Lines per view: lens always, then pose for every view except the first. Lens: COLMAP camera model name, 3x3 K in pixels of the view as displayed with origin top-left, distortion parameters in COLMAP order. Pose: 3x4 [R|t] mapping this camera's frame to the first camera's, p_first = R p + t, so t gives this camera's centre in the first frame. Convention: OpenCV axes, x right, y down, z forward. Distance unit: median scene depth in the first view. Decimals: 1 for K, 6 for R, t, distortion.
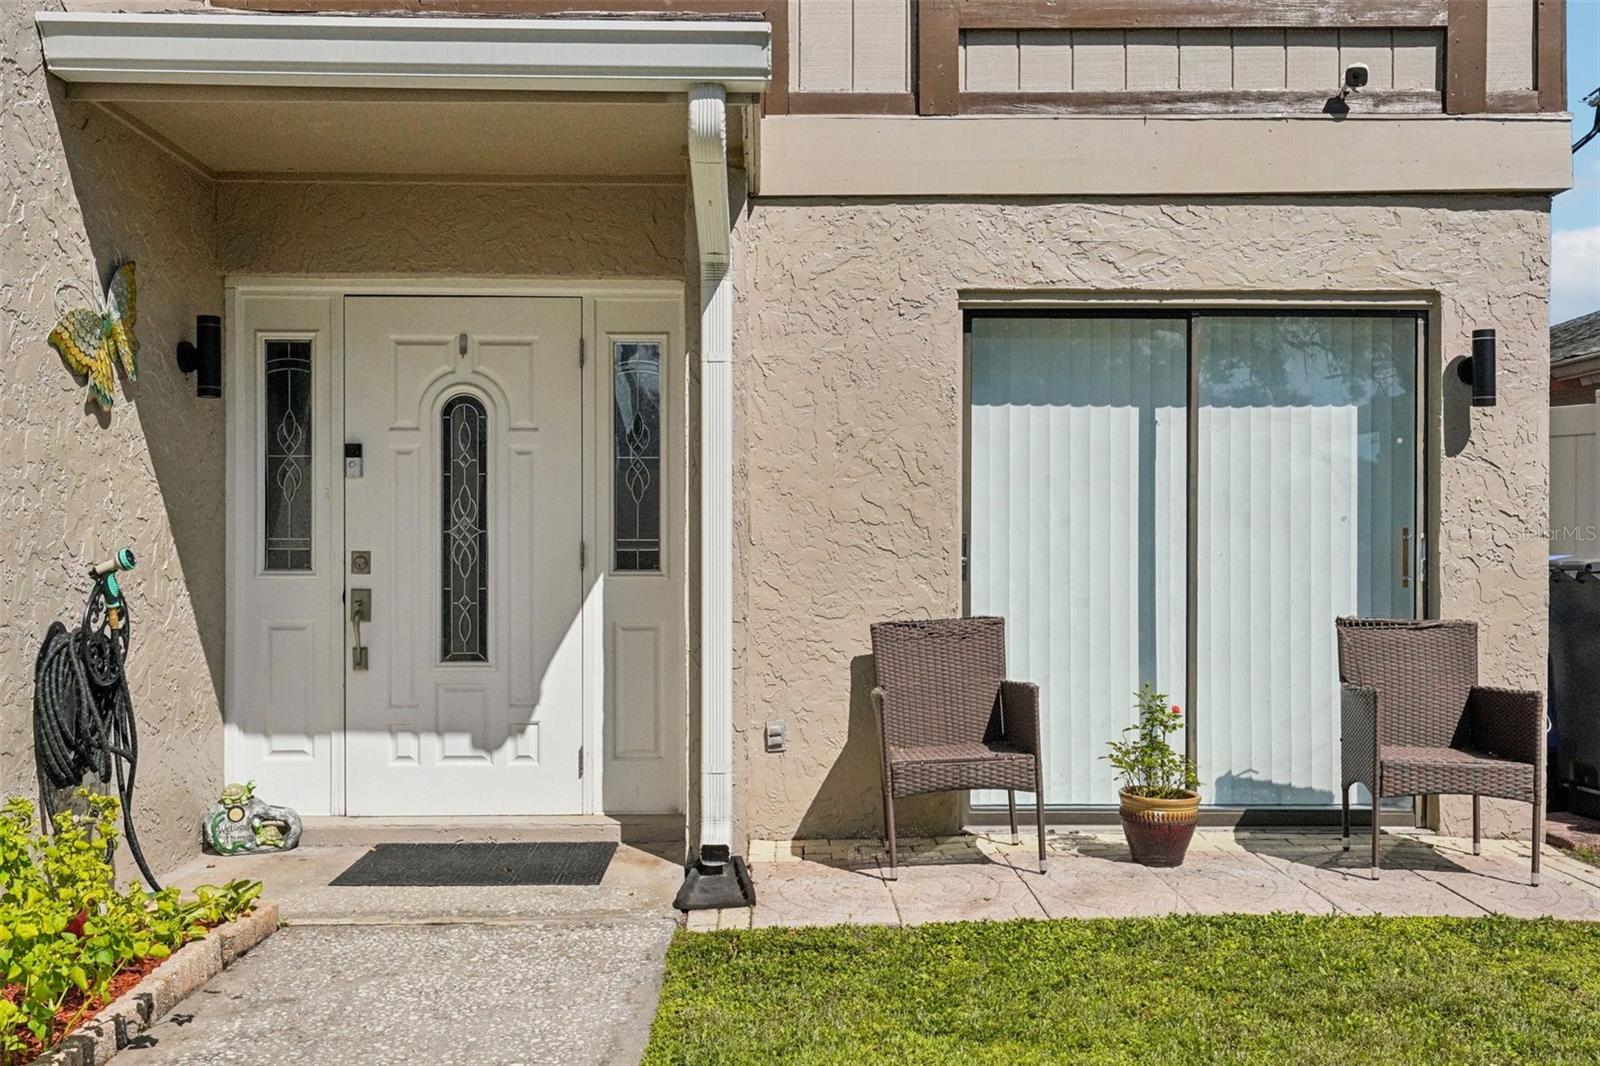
lens RADIAL K [[1482.8, 0, 800.0], [0, 1482.8, 533.0], [0, 0, 1]] dist [0.004669, 0.010671]
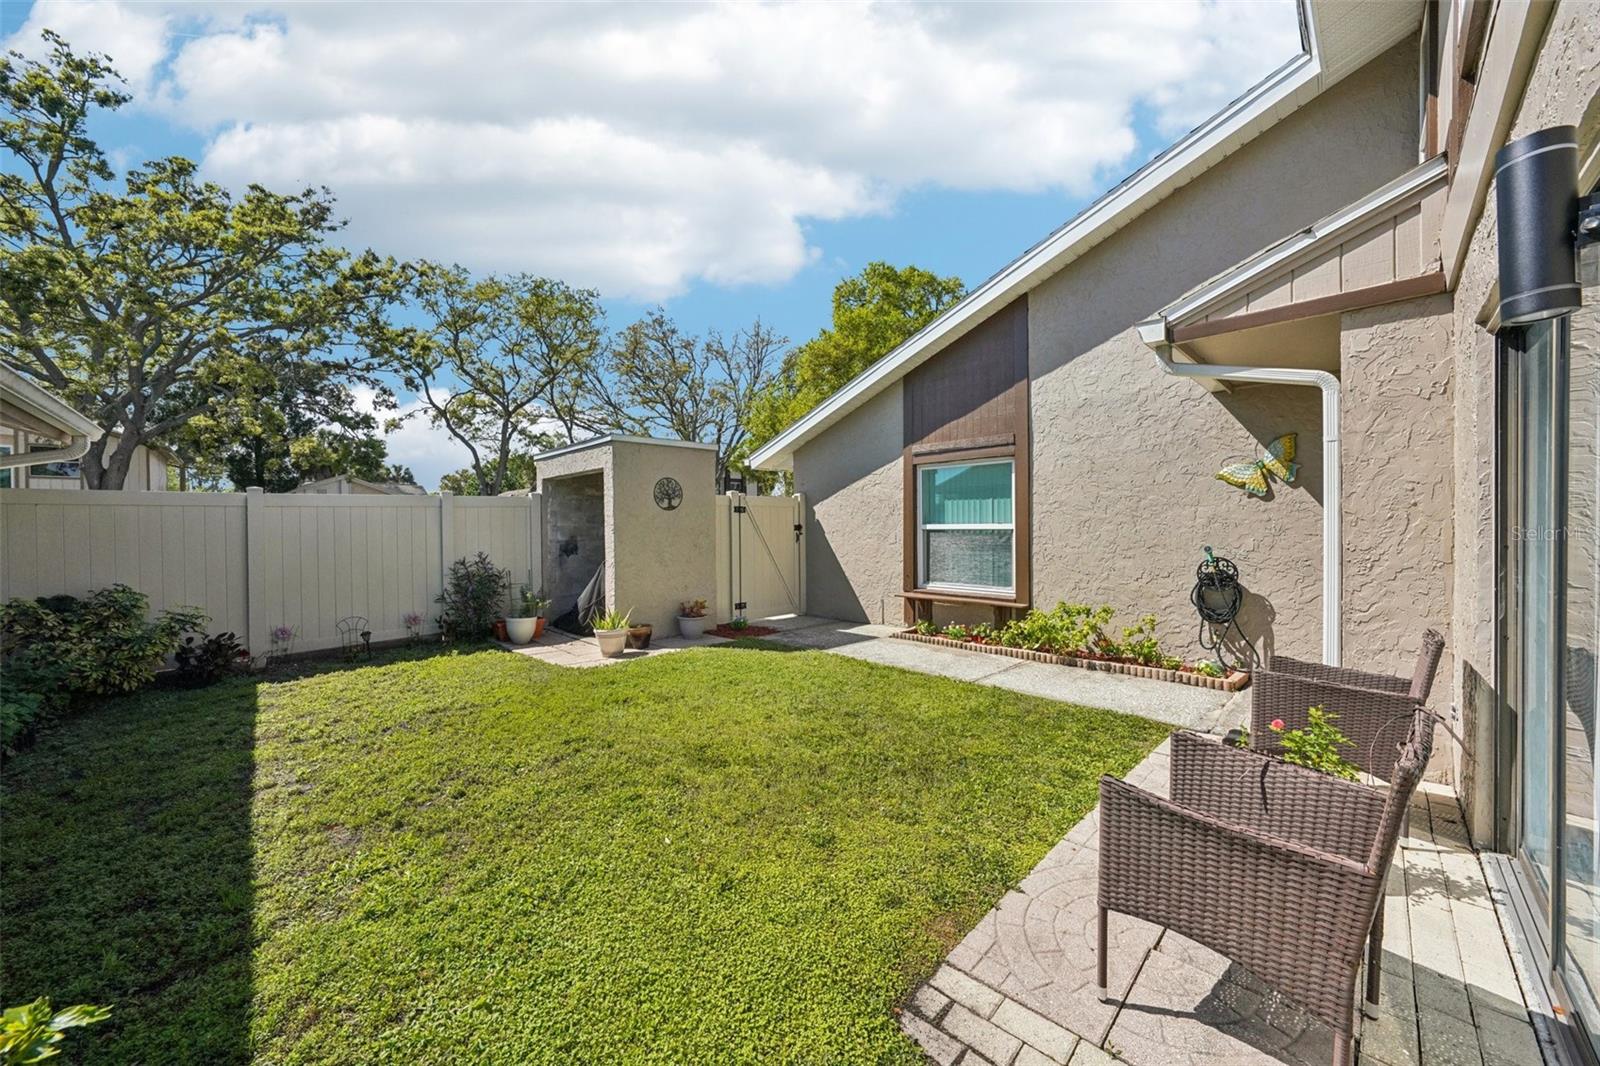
lens RADIAL K [[582.7, 0, 800.0], [0, 582.7, 533.0], [0, 0, 1]] dist [-0.000396, -0.000030]
pose [[-0.722360, 0.015650, -0.691340, 0.727871], [0.013103, 0.999874, 0.008944, -0.027442], [0.691393, -0.002598, -0.722474, 0.963351]]
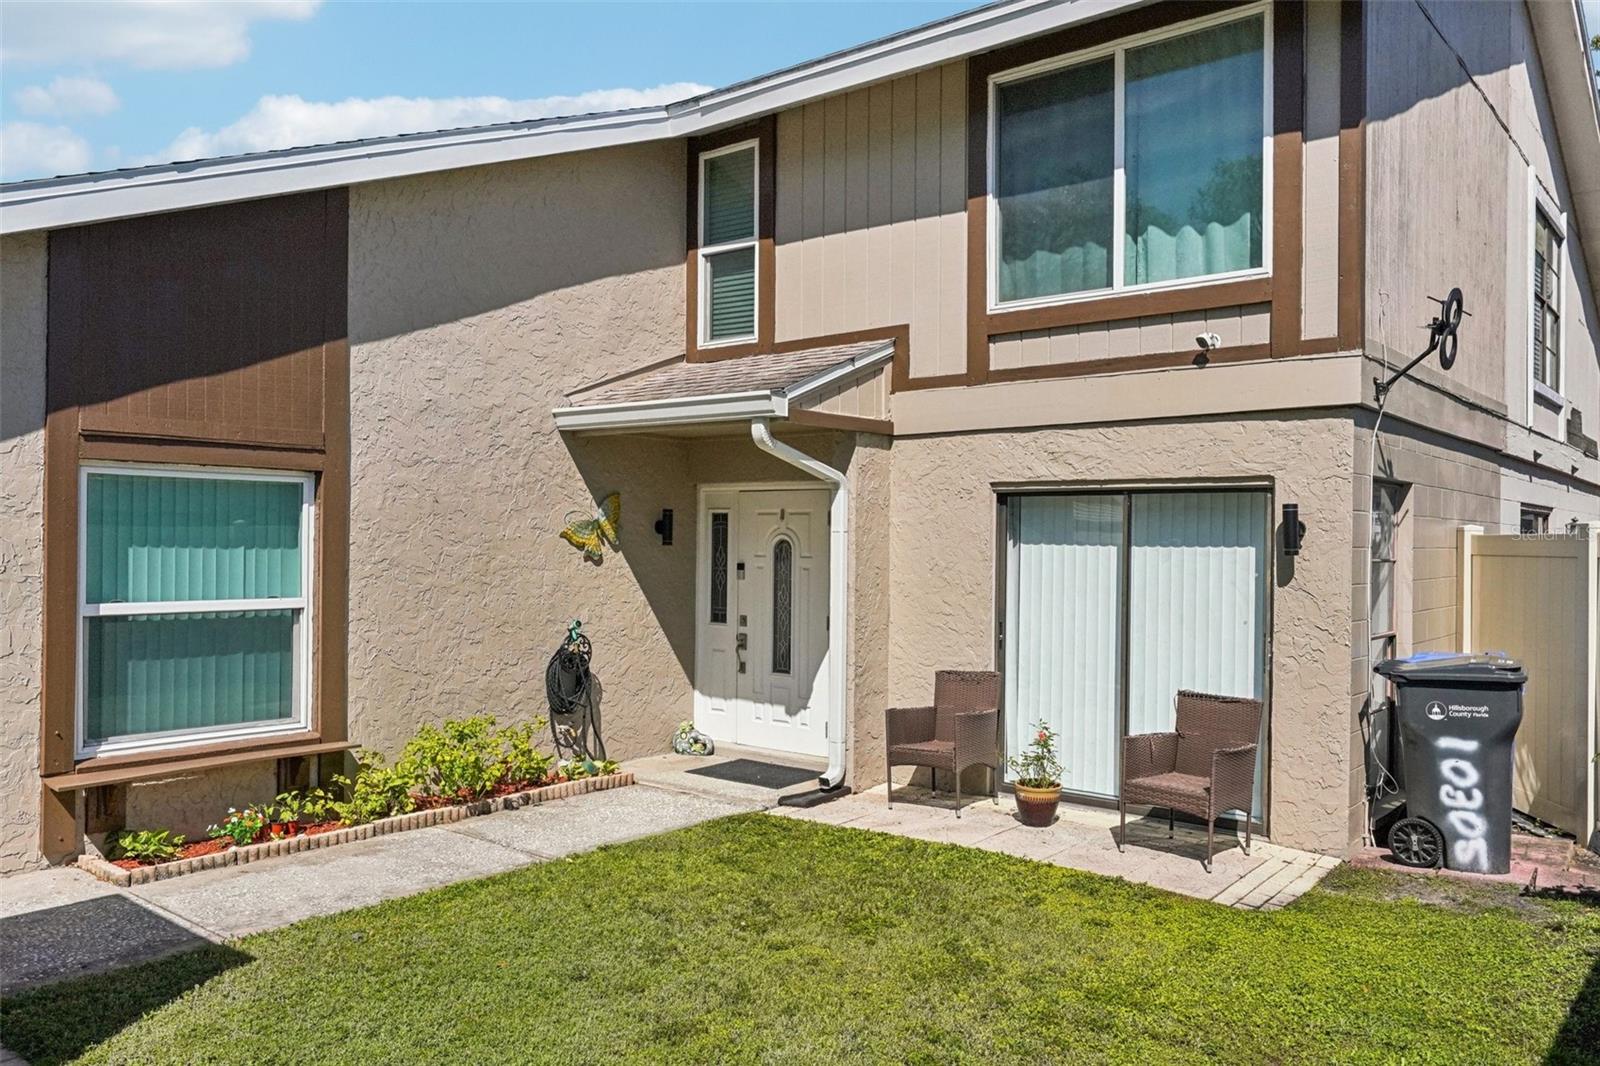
lens RADIAL K [[1213.8, 0, 800.0], [0, 1213.8, 533.0], [0, 0, 1]] dist [0.007001, 0.001874]
pose [[0.760013, 0.004921, -0.649889, 0.864382], [-0.007083, 0.999975, -0.000712, -0.102116], [0.649869, 0.005145, 0.760029, -0.230401]]
